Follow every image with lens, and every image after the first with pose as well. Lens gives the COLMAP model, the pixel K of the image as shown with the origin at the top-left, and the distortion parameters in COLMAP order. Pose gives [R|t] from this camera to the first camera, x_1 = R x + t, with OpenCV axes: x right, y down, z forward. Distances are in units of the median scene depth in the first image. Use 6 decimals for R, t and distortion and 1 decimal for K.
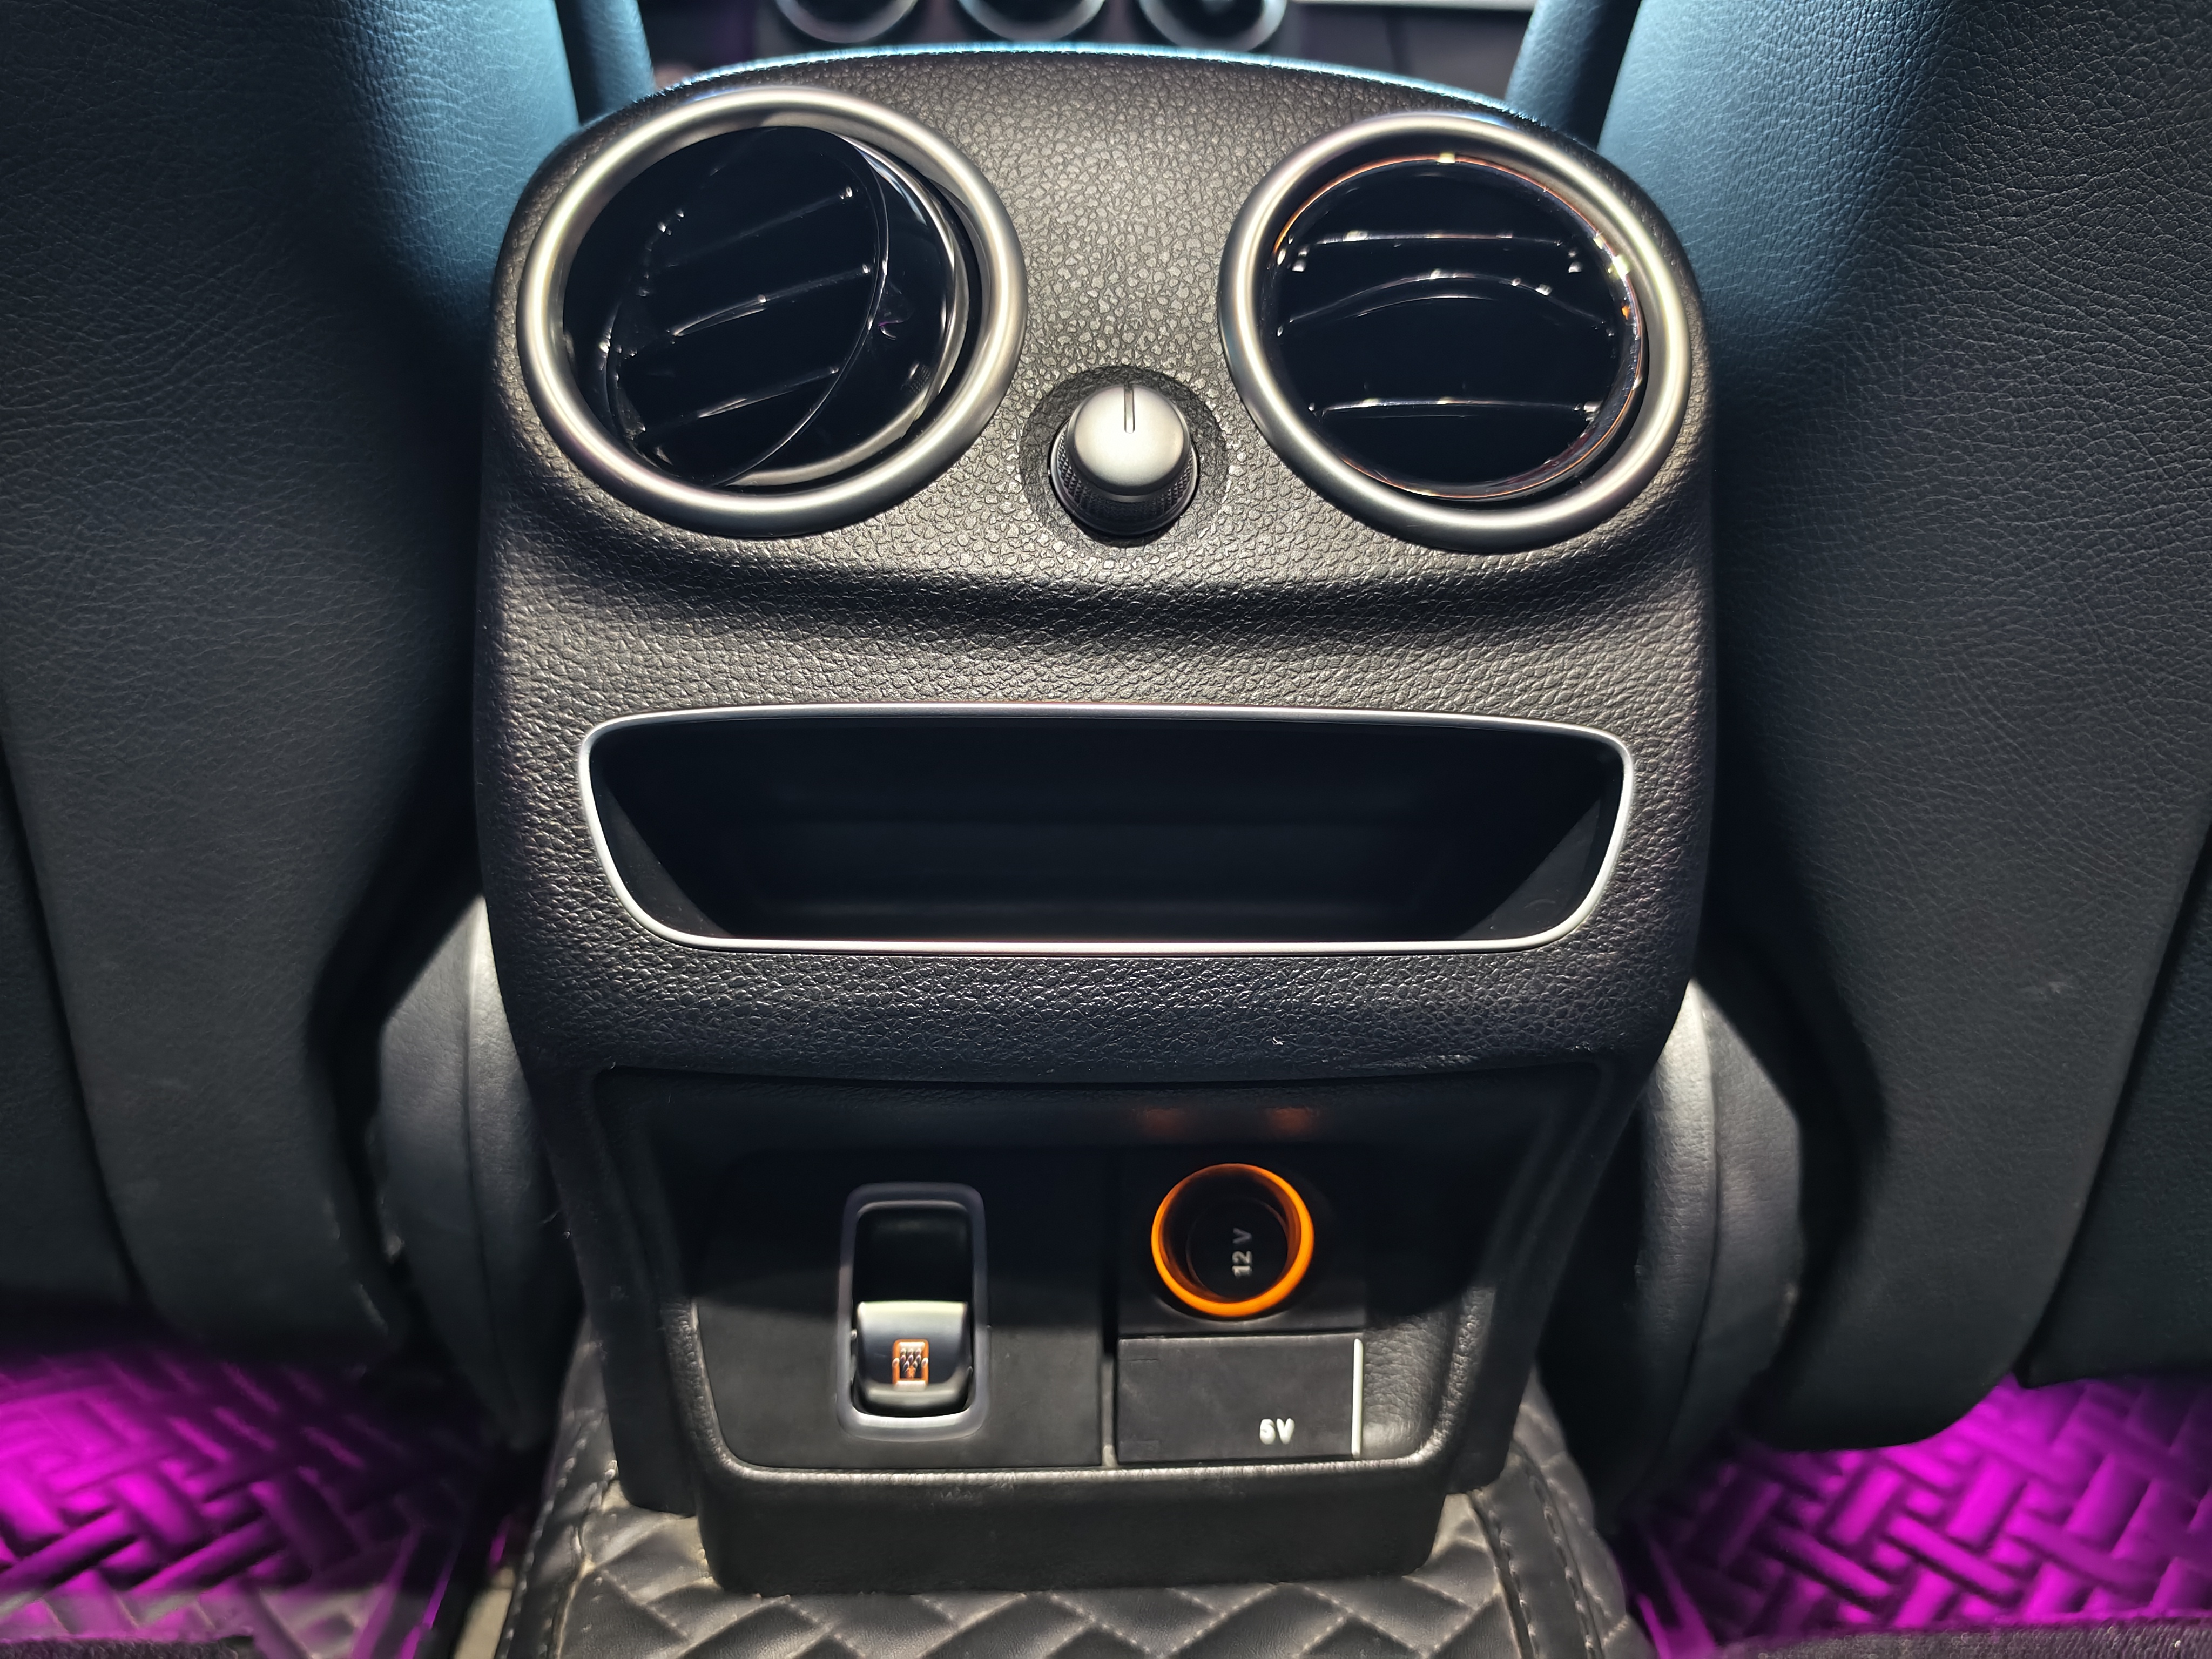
lens RADIAL K [[1587.1, 0, 1106.3], [0, 1587.1, 836.5], [0, 0, 1]] dist [-0.004291, -0.009653]
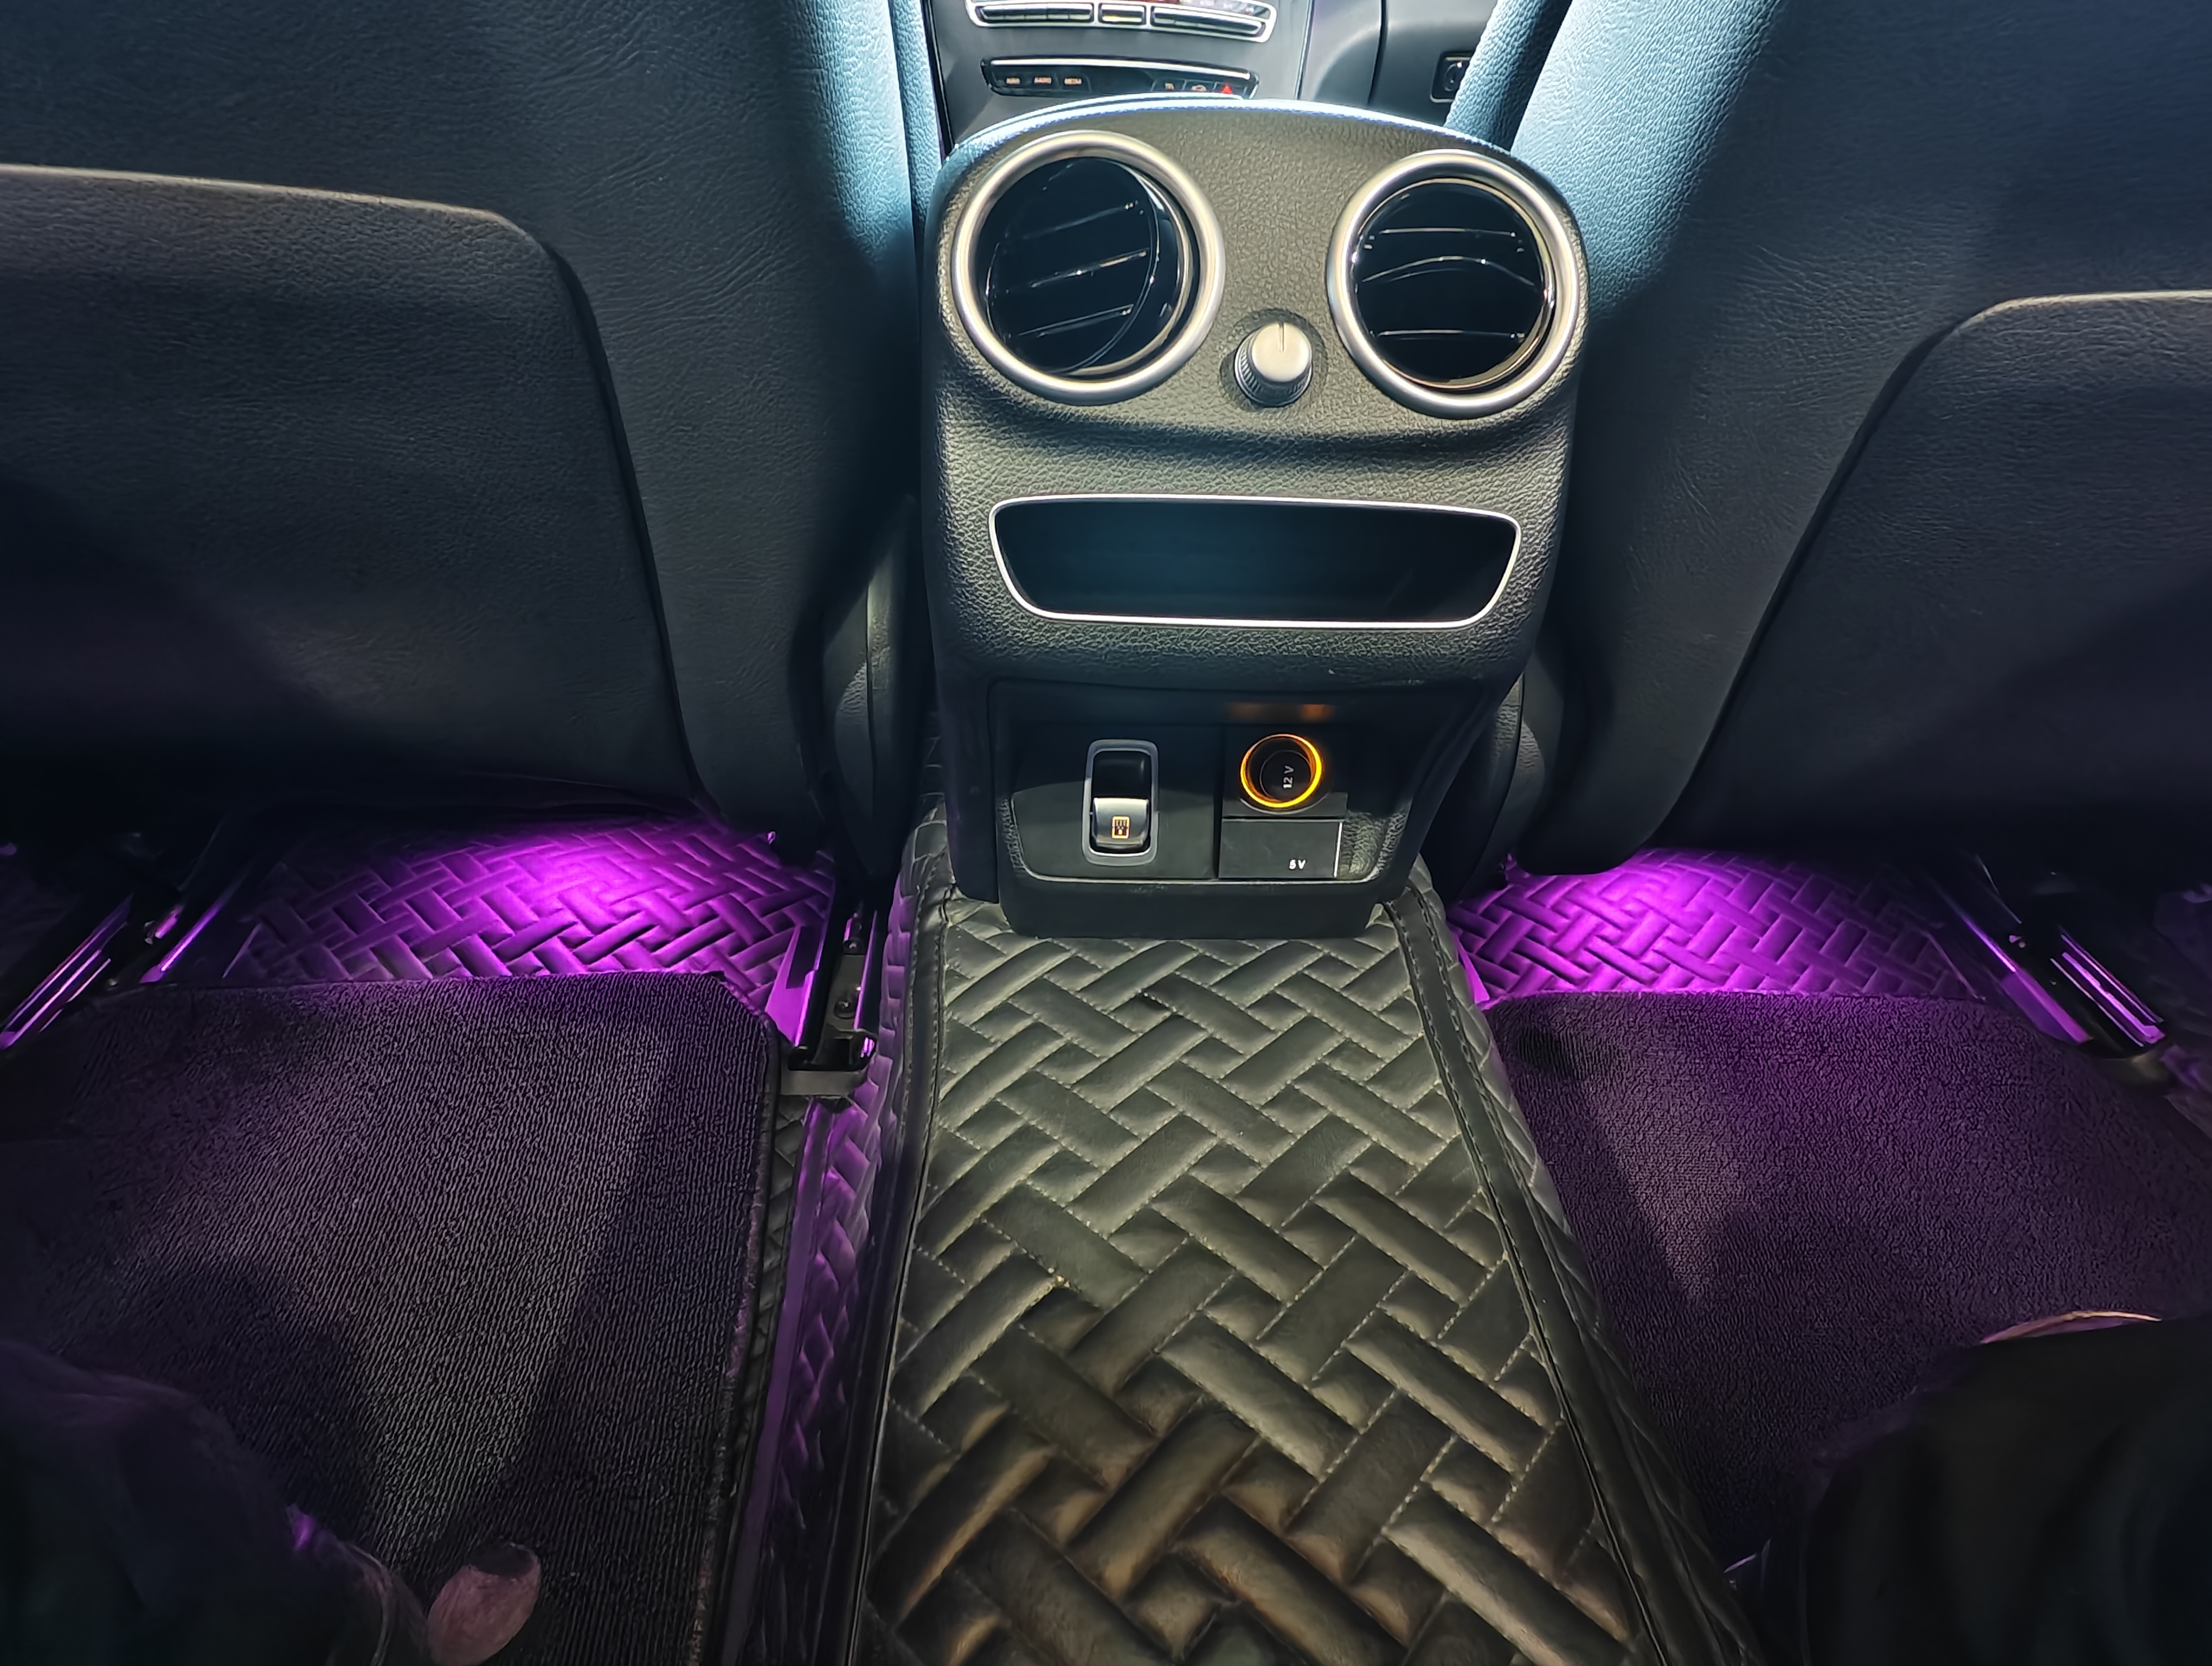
lens RADIAL K [[1040.5, 0, 1099.3], [0, 1040.5, 826.9], [0, 0, 1]] dist [-0.043065, 0.020514]
pose [[0.999680, 0.021674, -0.013071, -0.131468], [-0.017233, 0.961106, 0.275640, -0.031507], [0.018537, -0.275327, 0.961172, -0.264726]]
